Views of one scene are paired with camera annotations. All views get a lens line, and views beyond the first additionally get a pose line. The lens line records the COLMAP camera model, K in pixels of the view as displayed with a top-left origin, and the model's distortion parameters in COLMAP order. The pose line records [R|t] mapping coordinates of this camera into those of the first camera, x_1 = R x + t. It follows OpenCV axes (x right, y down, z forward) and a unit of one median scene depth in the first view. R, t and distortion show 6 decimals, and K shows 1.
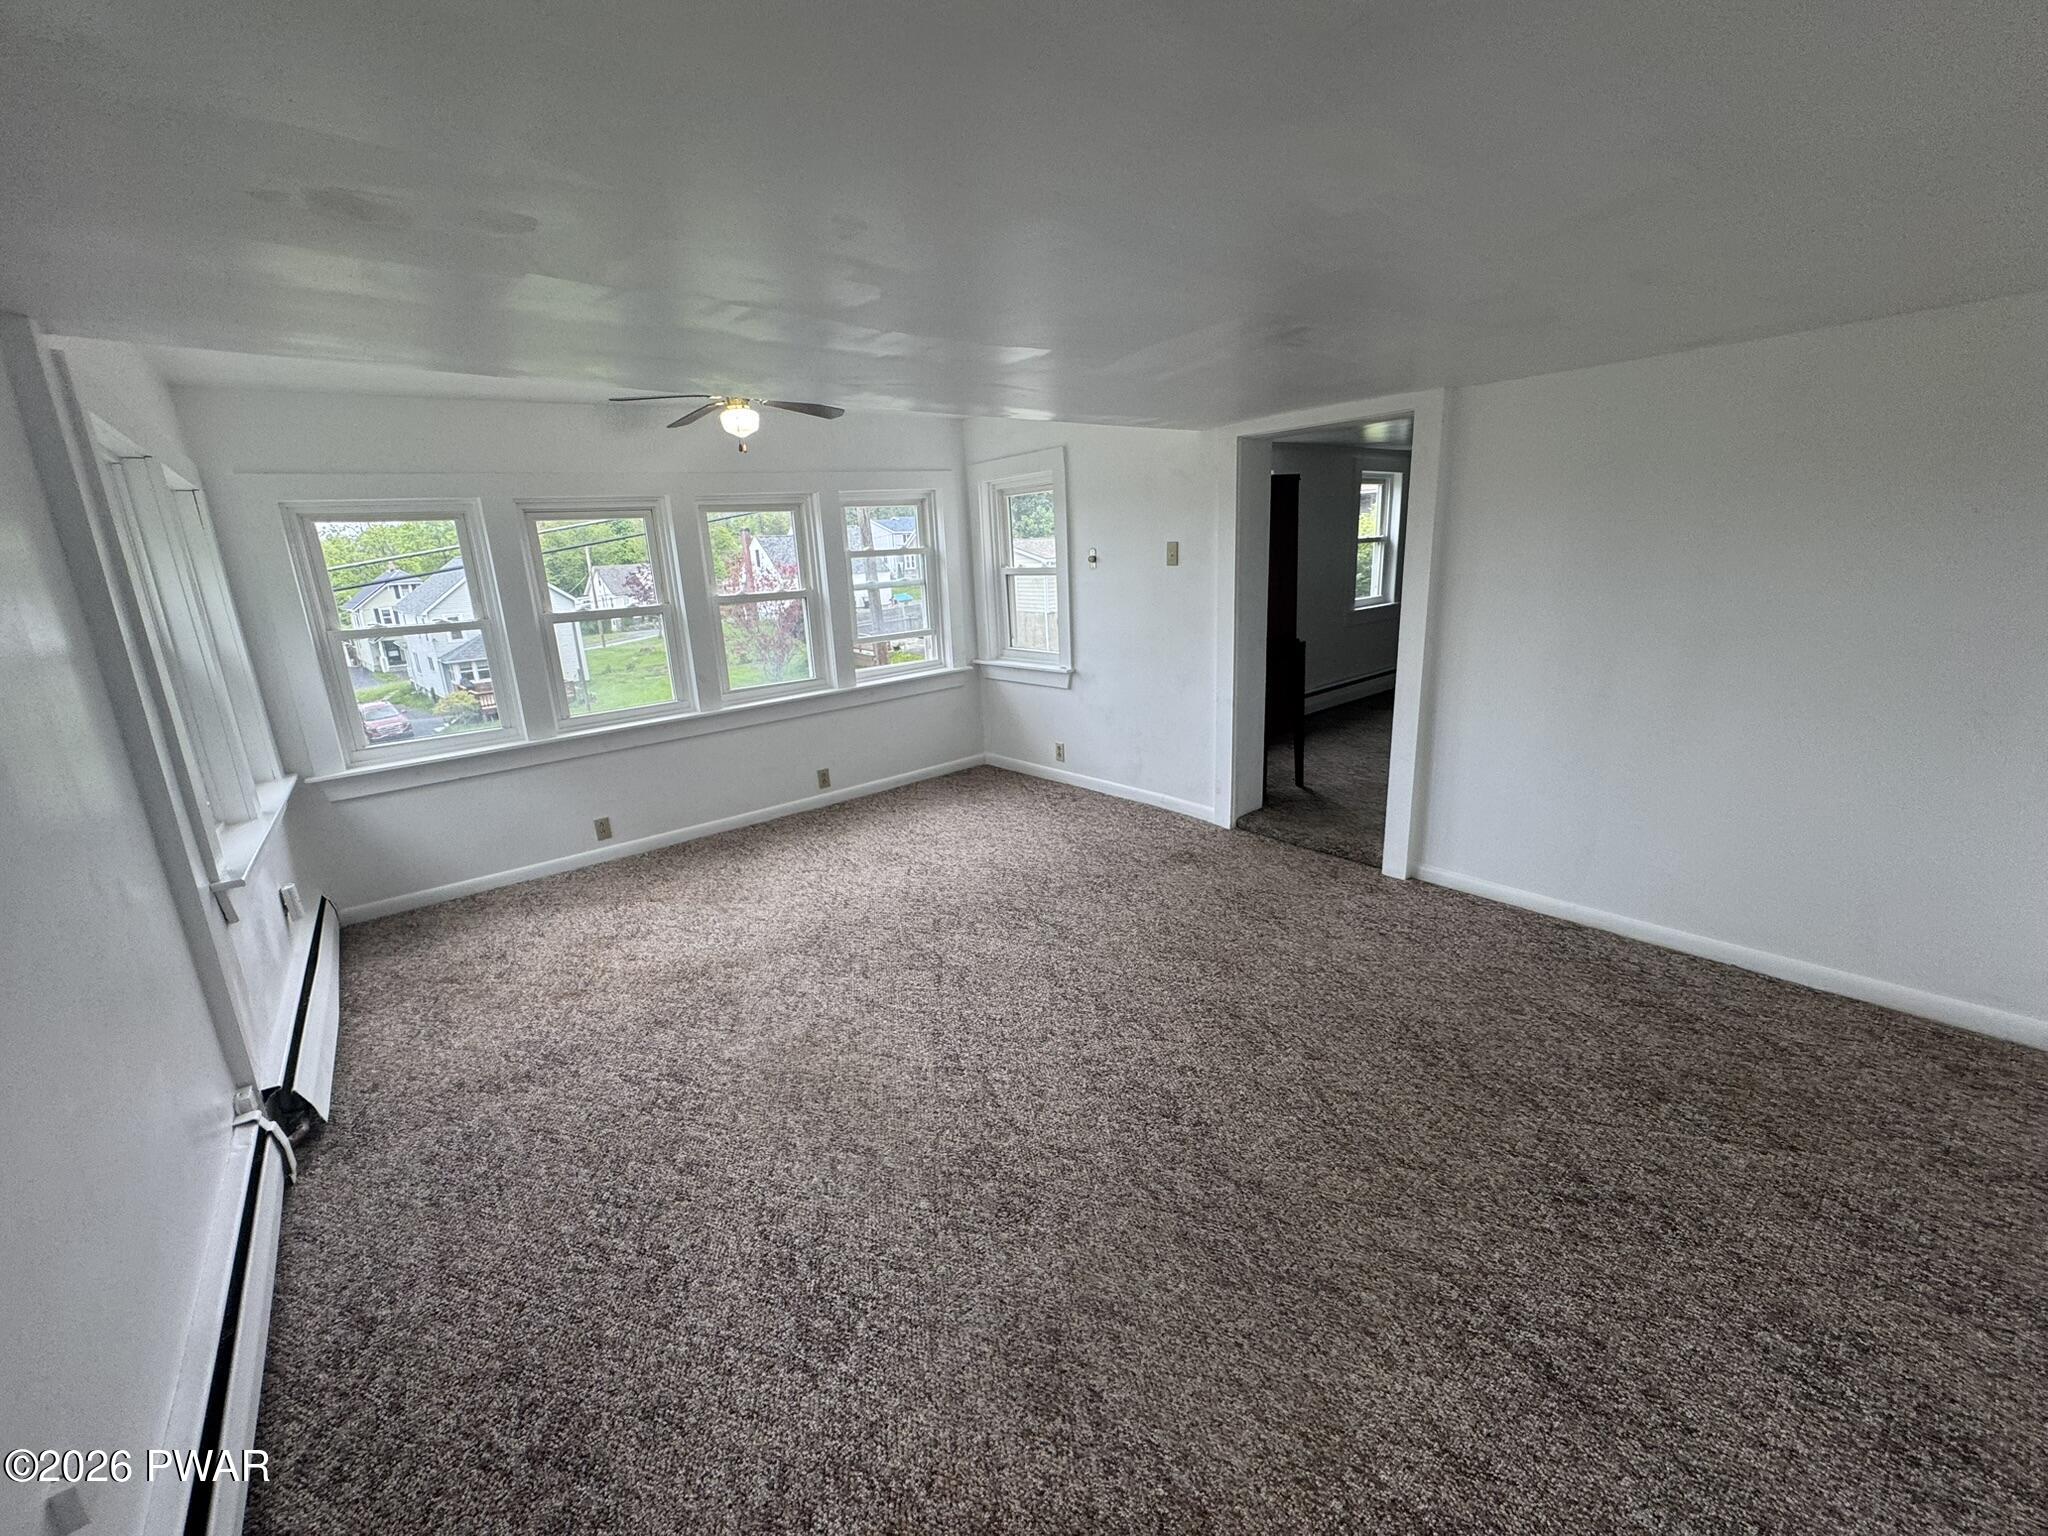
lens RADIAL K [[819.9, 0, 1022.3], [0, 819.9, 764.2], [0, 0, 1]] dist [-0.001700, -0.000044]
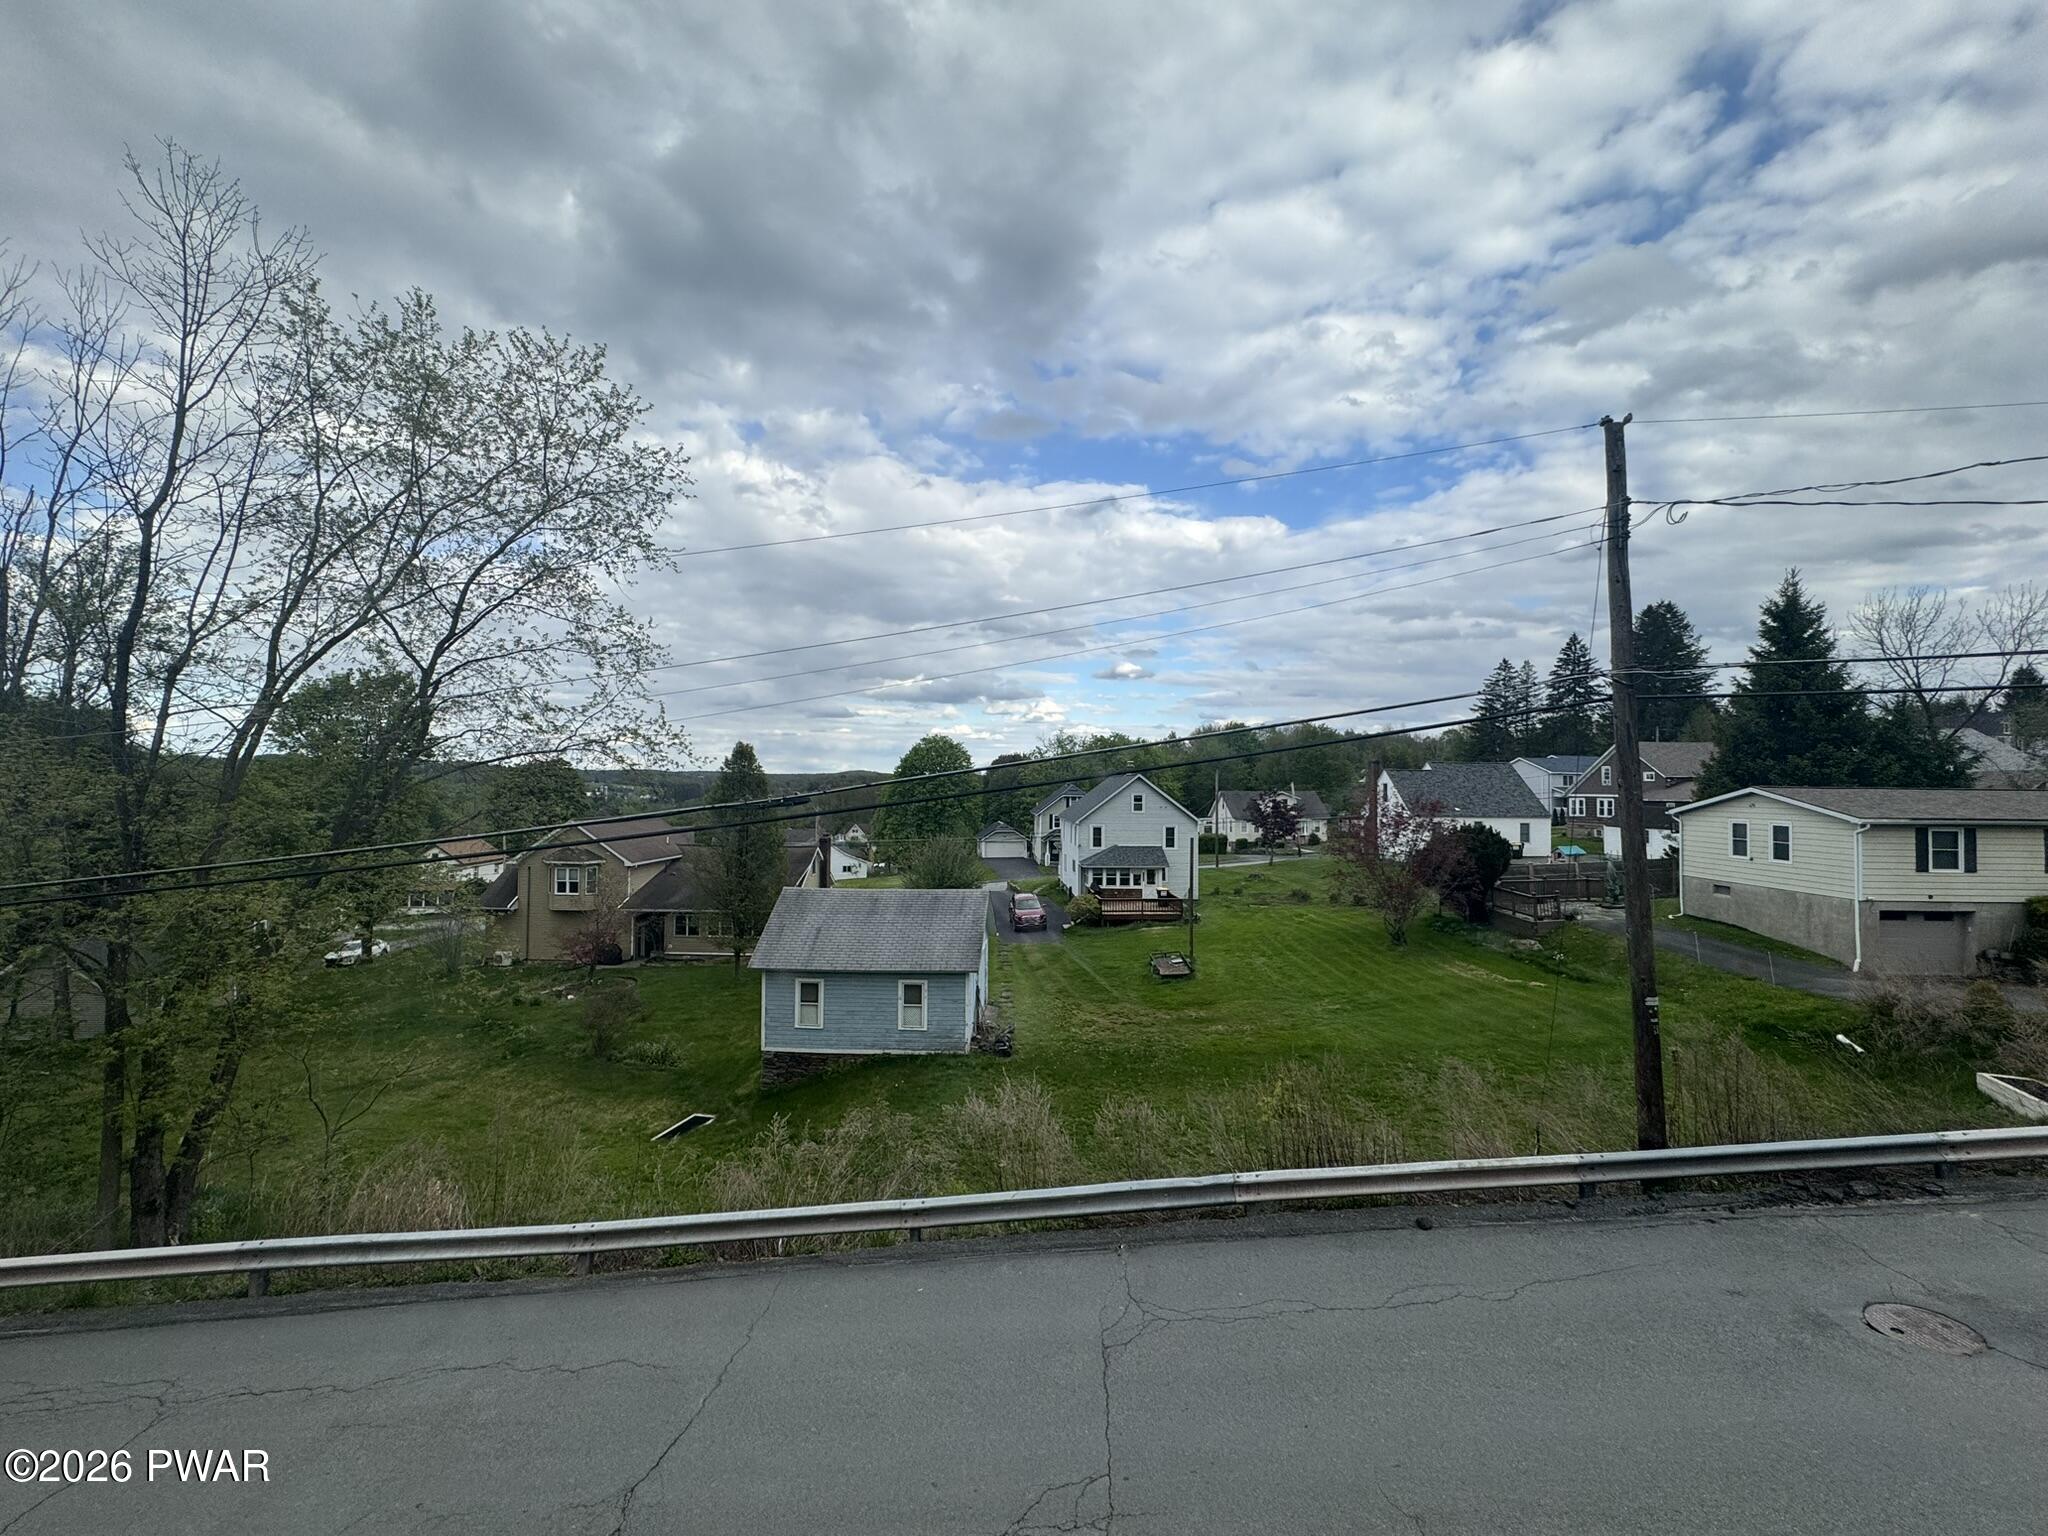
lens RADIAL K [[819.9, 0, 1022.3], [0, 819.9, 764.2], [0, 0, 1]] dist [-0.001700, -0.000044]
pose [[0.757753, 0.036305, -0.651531, -0.620508], [-0.213832, 0.957137, -0.195359, -0.283061], [0.616512, 0.287352, 0.733037, 1.216020]]
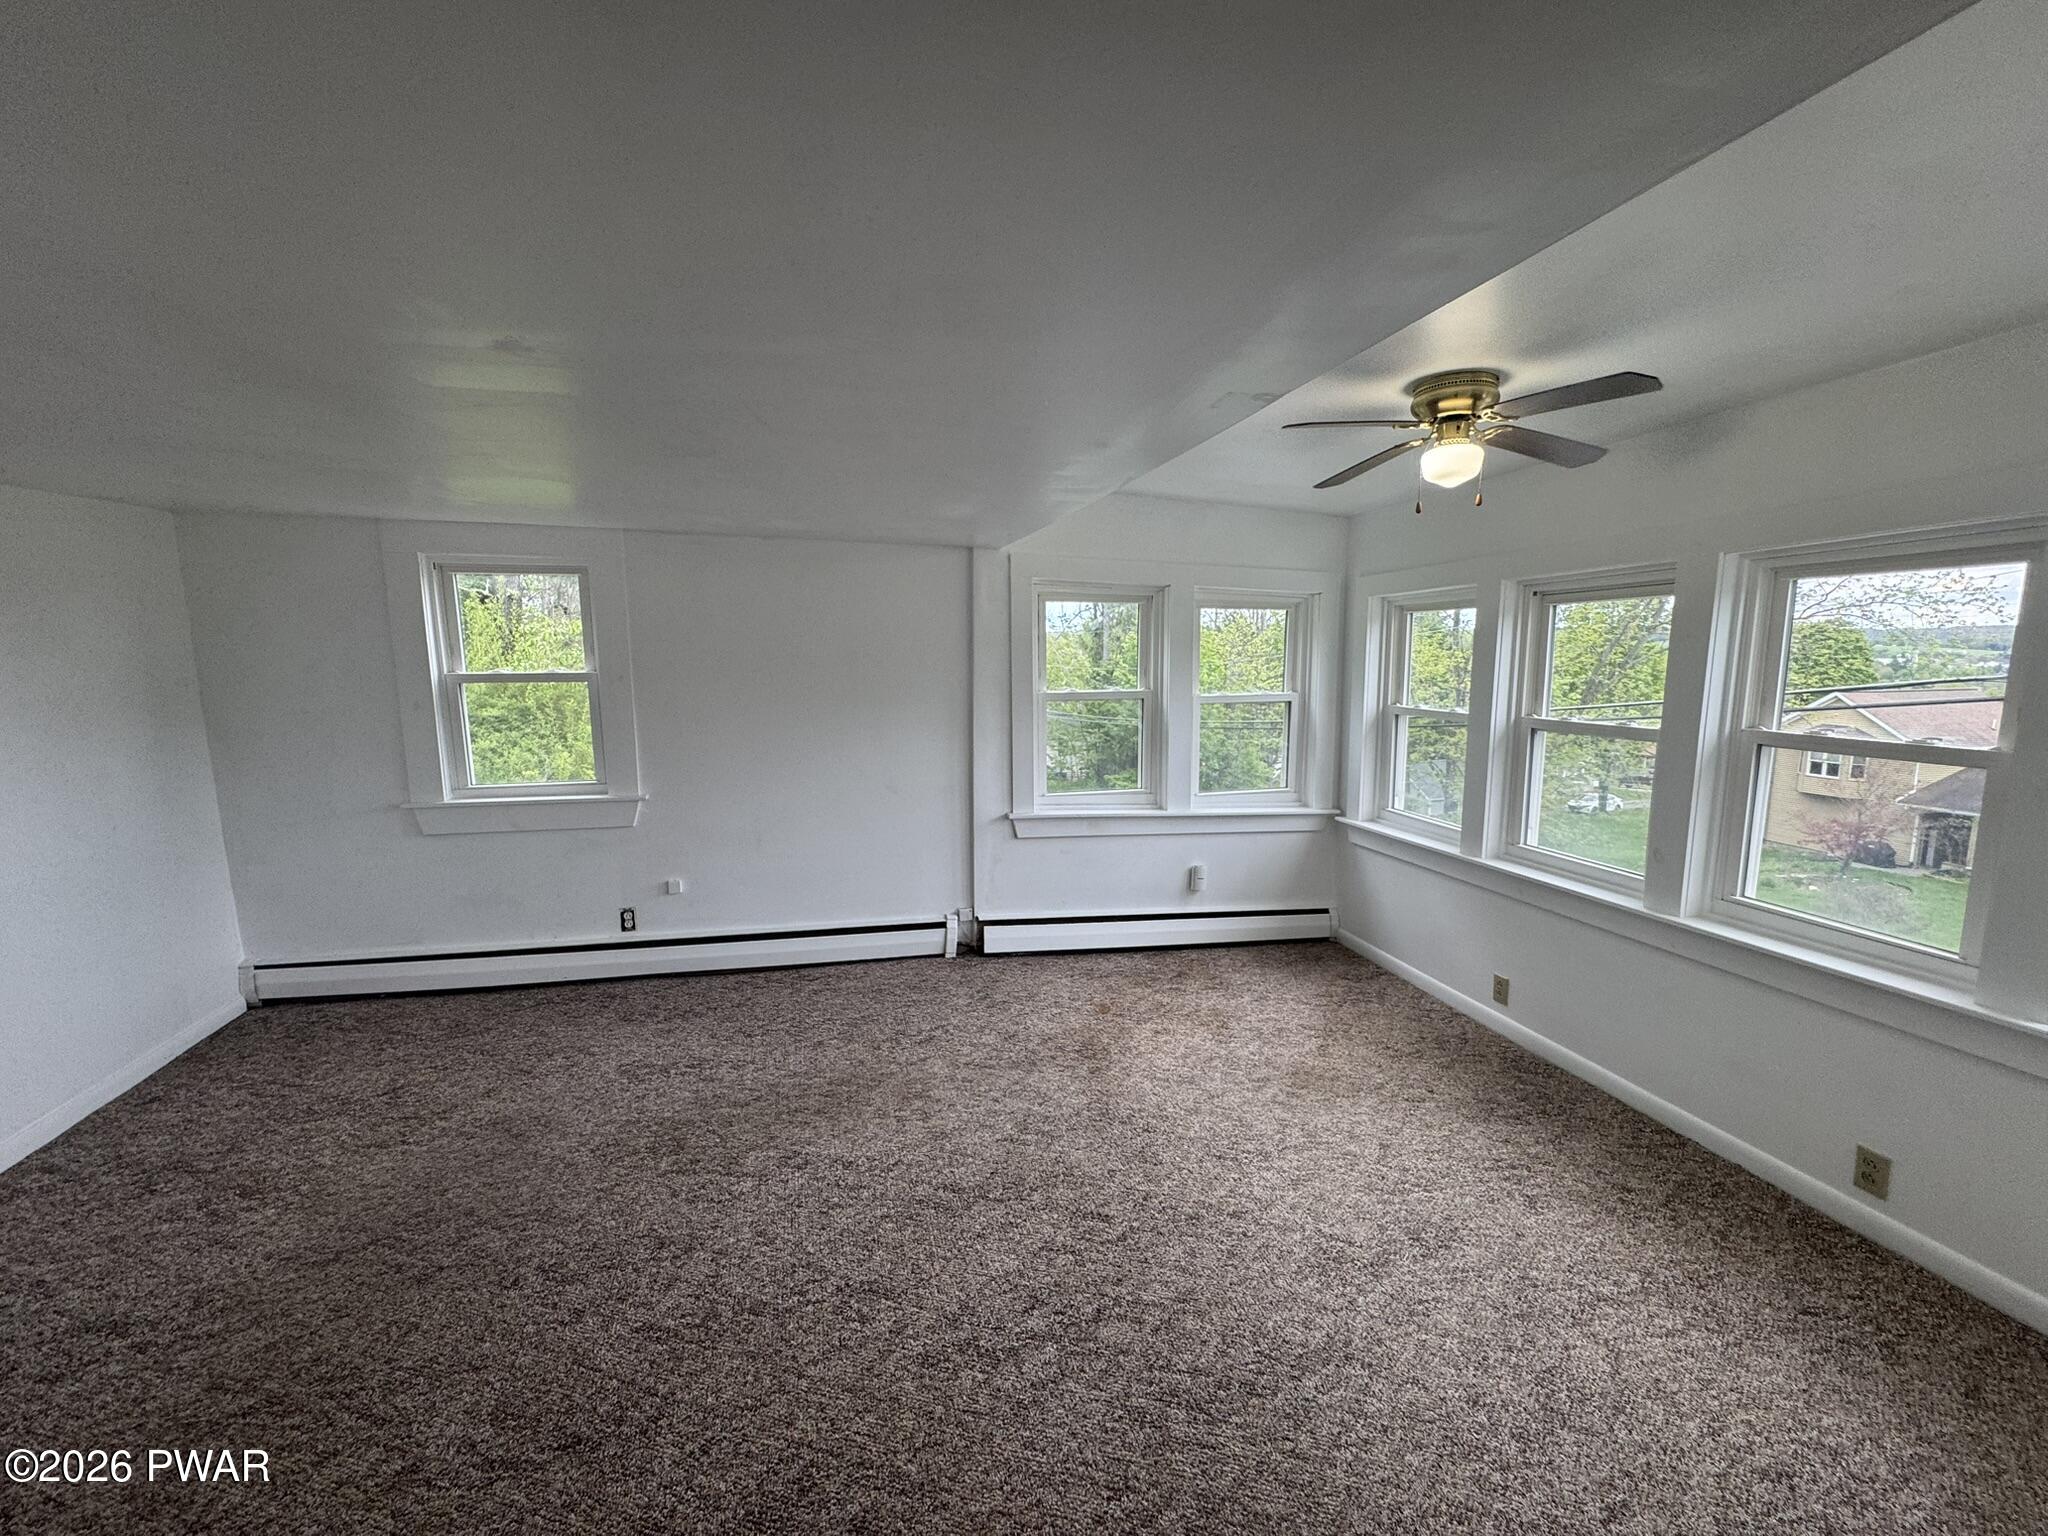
lens RADIAL K [[819.9, 0, 1022.3], [0, 819.9, 764.2], [0, 0, 1]] dist [-0.001700, -0.000044]
pose [[-0.417725, 0.172029, -0.892139, 0.428345], [-0.210382, 0.936912, 0.279169, -0.307212], [0.883881, 0.304306, -0.355179, 1.007327]]
